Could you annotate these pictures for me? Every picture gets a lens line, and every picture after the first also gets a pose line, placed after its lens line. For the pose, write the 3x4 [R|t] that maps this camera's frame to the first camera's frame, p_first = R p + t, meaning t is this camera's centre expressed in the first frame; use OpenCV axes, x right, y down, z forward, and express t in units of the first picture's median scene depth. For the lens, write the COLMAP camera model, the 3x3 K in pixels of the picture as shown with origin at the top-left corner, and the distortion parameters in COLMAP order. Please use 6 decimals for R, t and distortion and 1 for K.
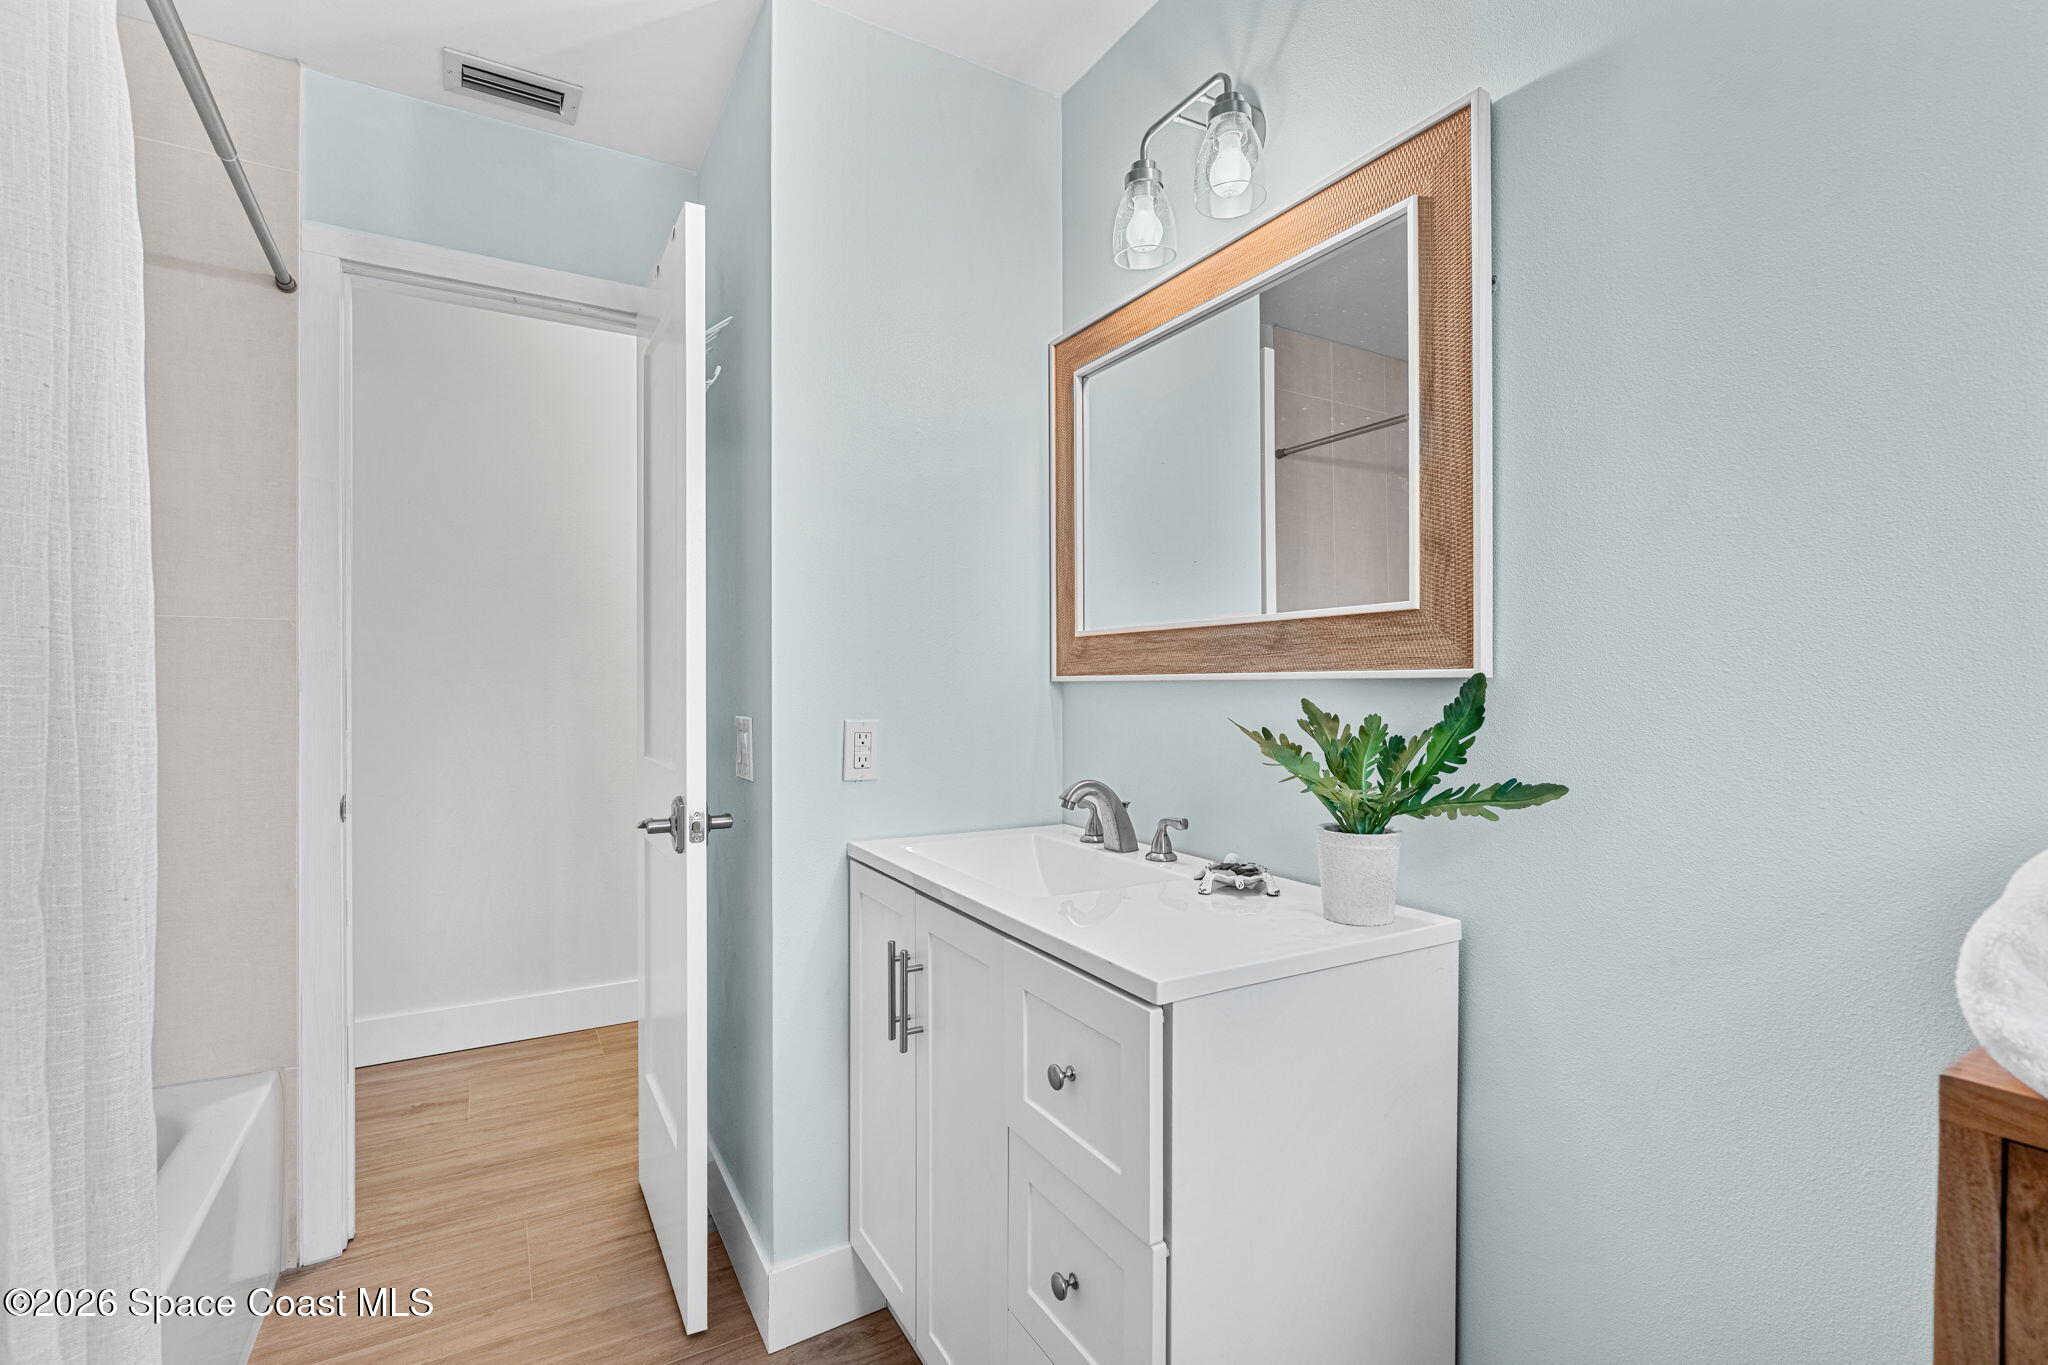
lens RADIAL K [[932.7, 0, 1037.1], [0, 932.7, 651.4], [0, 0, 1]] dist [-0.000905, -0.000109]
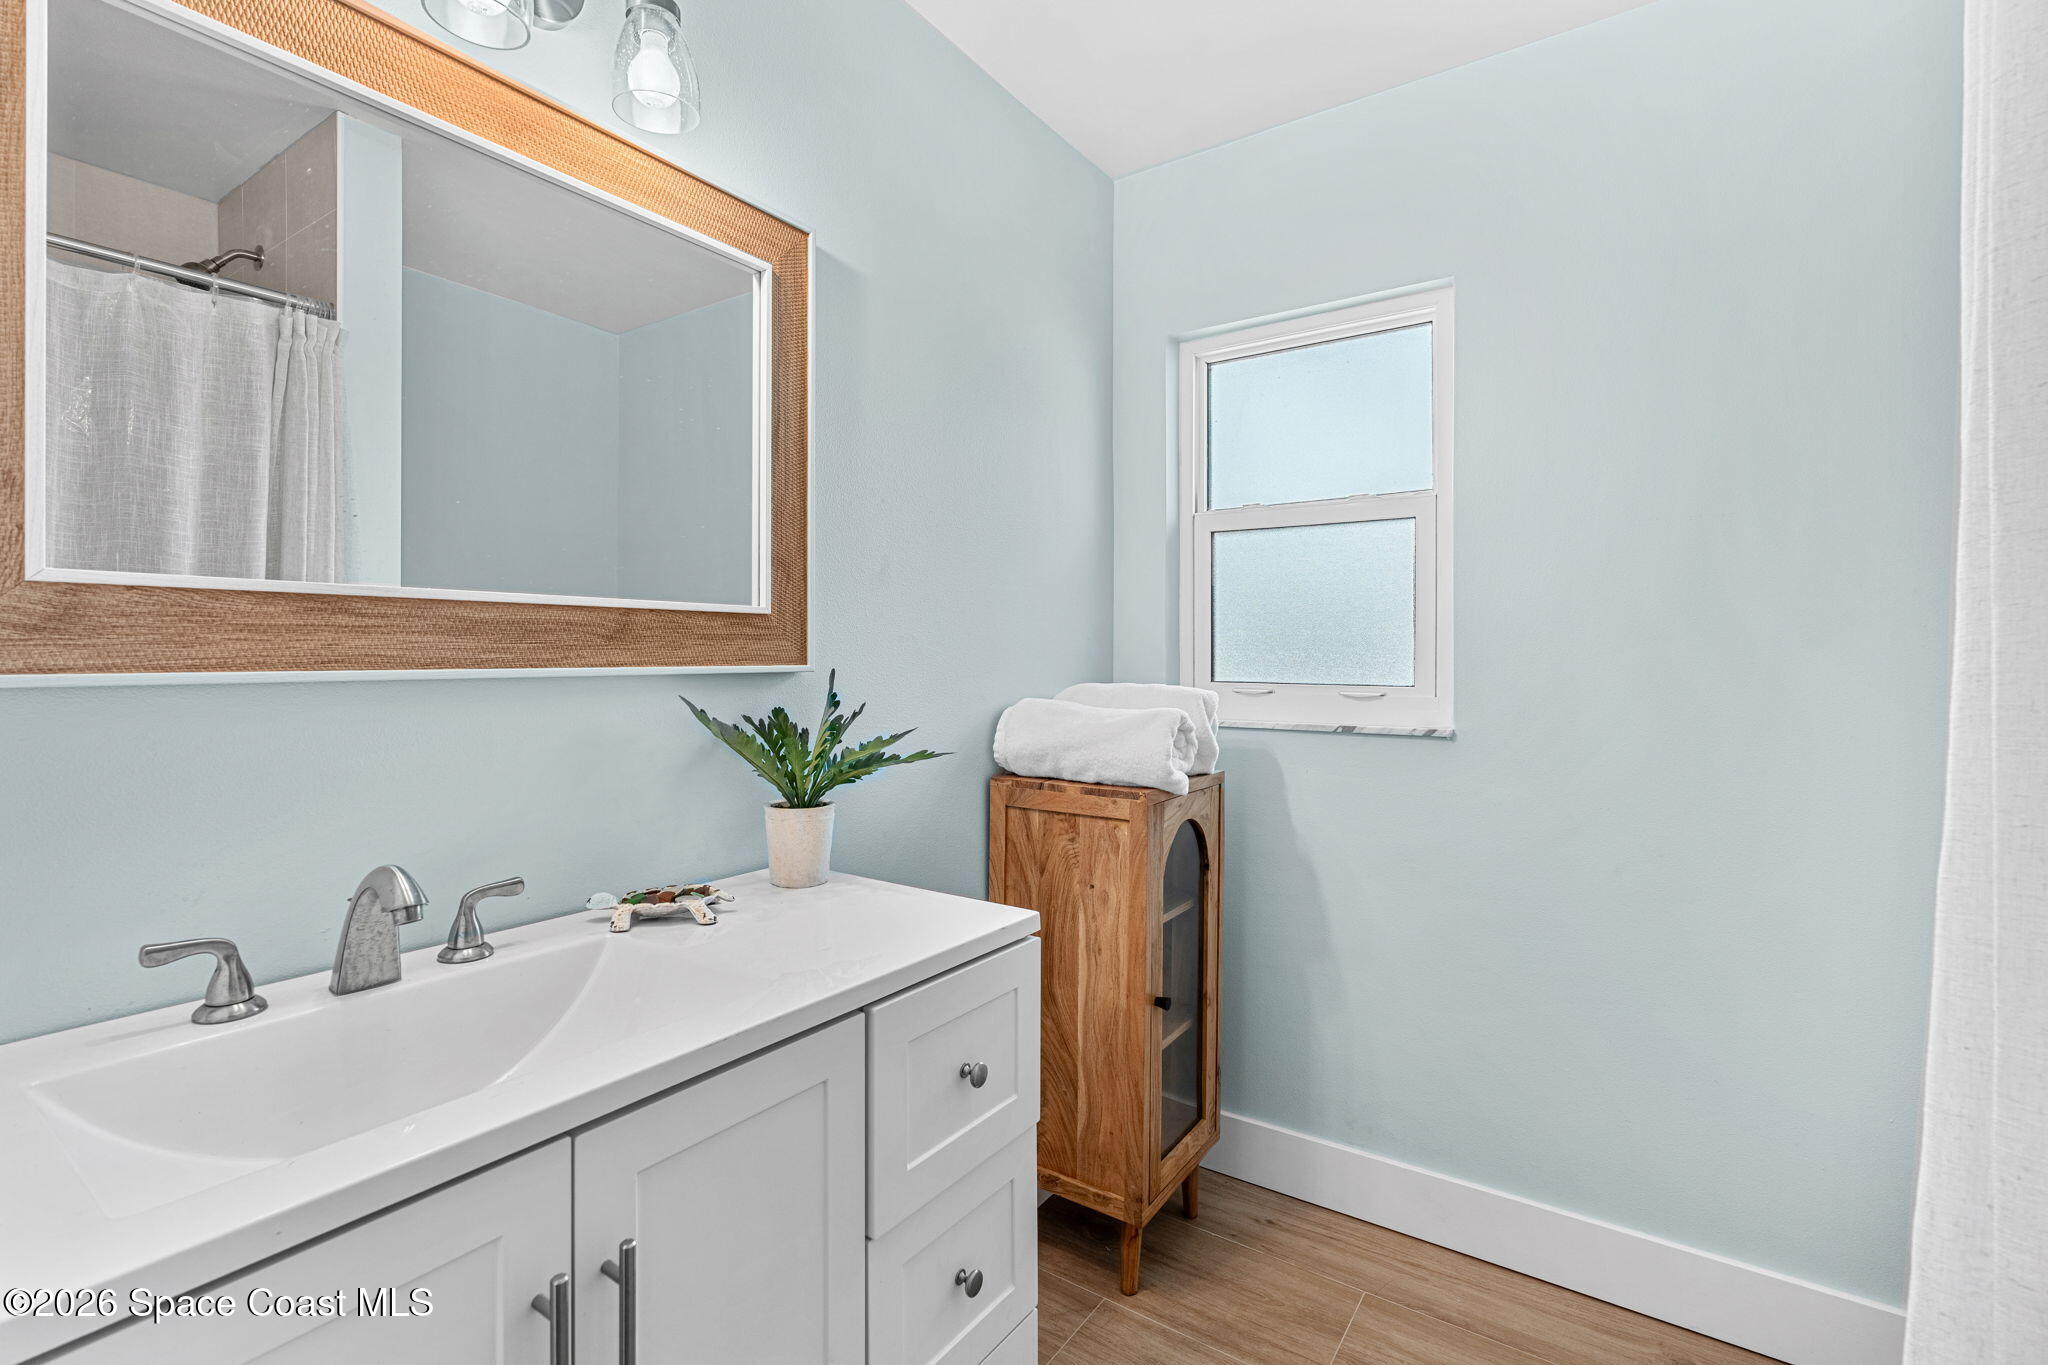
lens RADIAL K [[932.7, 0, 1024.9], [0, 932.7, 688.3], [0, 0, 1]] dist [-0.000905, -0.000109]
pose [[-0.425317, -0.002143, 0.905042, -0.732537], [-0.004911, 0.999988, 0.000060, 0.042969], [-0.905031, -0.004420, -0.425322, 1.097158]]
